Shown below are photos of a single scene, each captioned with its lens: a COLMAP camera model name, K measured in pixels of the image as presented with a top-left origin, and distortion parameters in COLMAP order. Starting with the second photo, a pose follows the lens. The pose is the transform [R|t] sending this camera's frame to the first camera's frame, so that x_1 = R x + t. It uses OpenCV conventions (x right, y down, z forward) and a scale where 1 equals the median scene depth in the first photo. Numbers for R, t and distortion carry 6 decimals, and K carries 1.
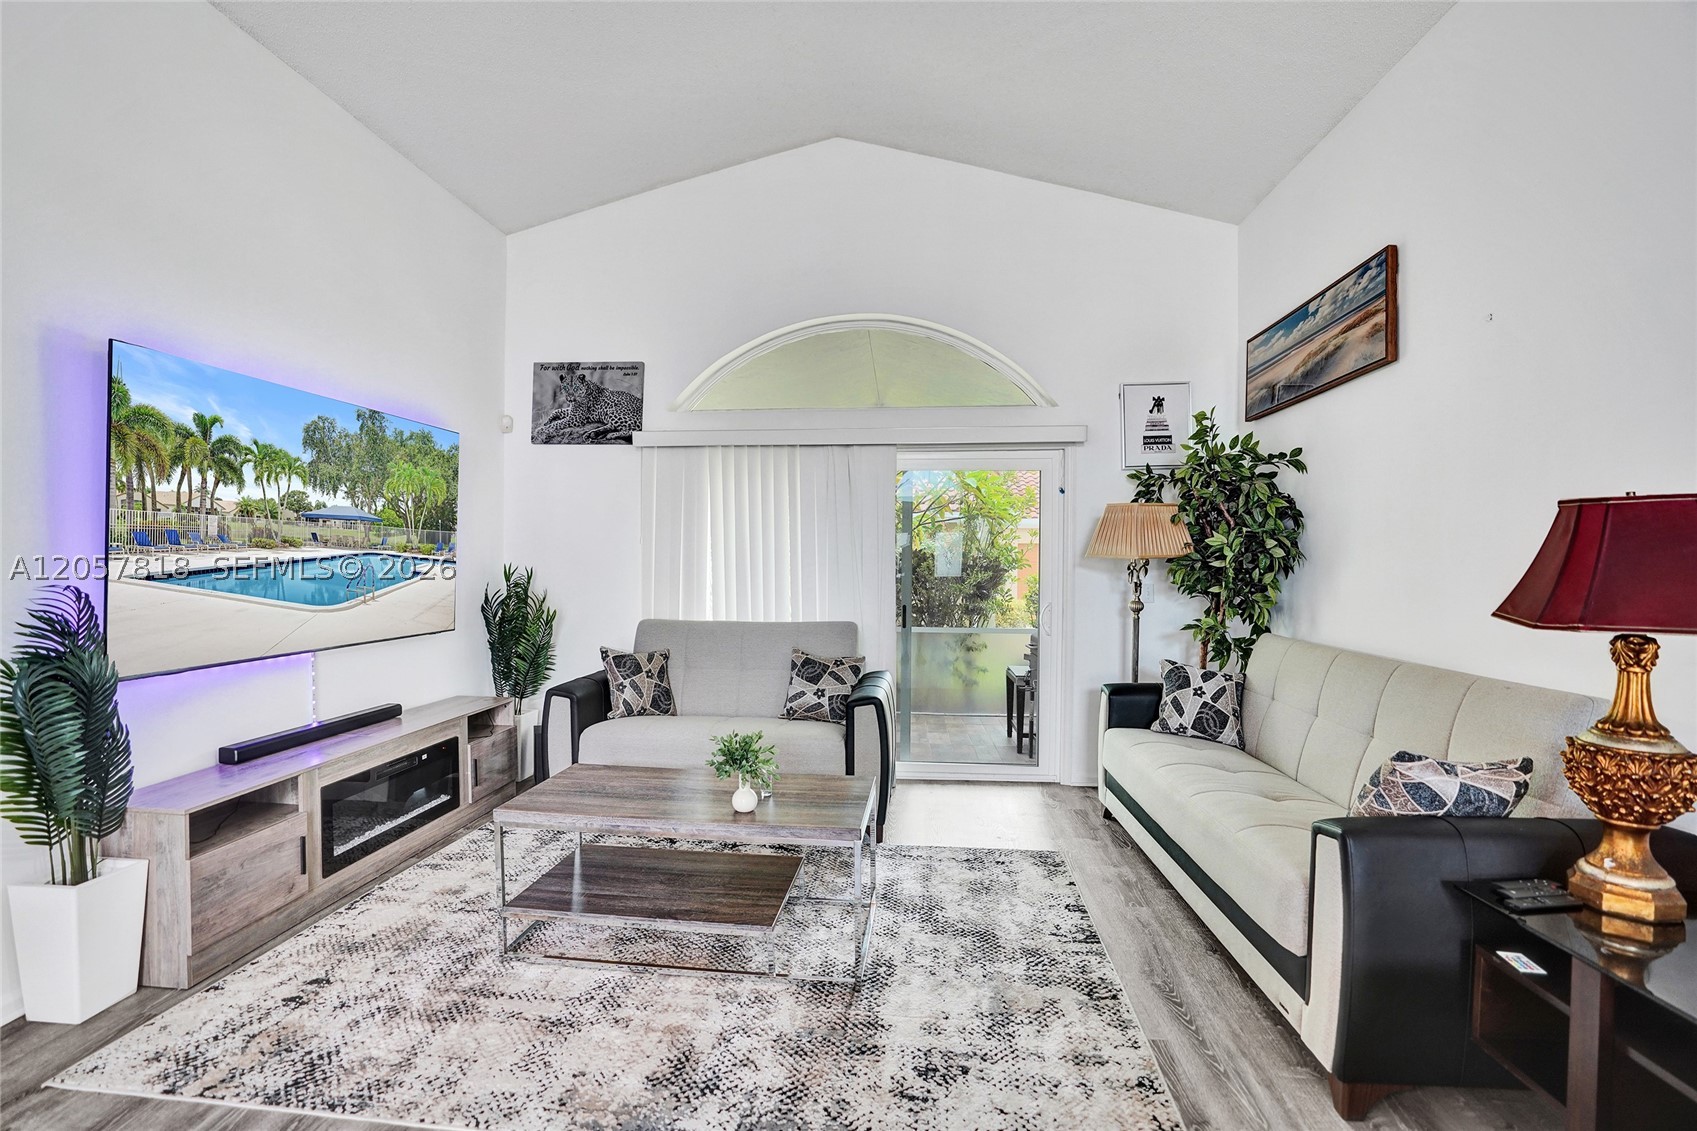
lens RADIAL K [[799.1, 0, 846.6], [0, 799.1, 577.0], [0, 0, 1]] dist [-0.040937, 0.013858]
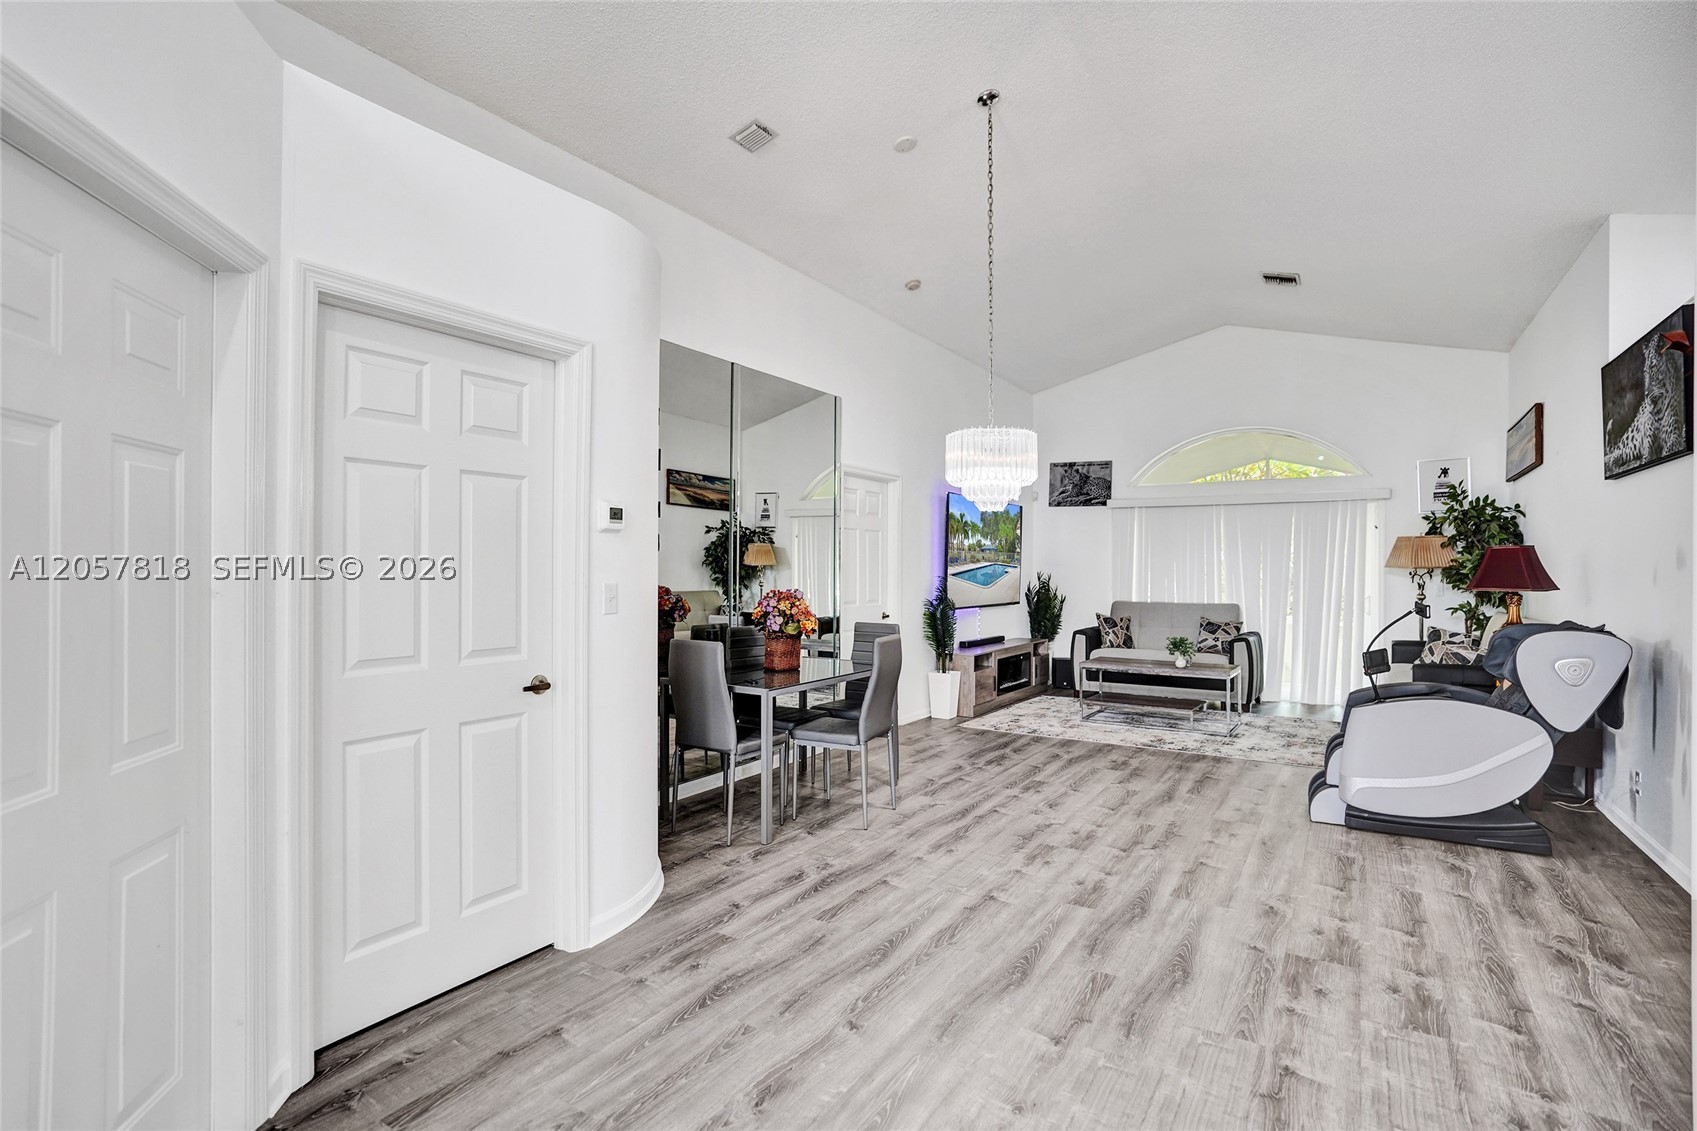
lens RADIAL K [[799.1, 0, 849.1], [0, 799.1, 575.1], [0, 0, 1]] dist [-0.040937, 0.013858]
pose [[0.887132, 0.003883, -0.461500, 0.075964], [-0.015089, 0.999674, -0.020595, 0.056108], [0.461270, 0.025234, 0.886901, -1.337684]]
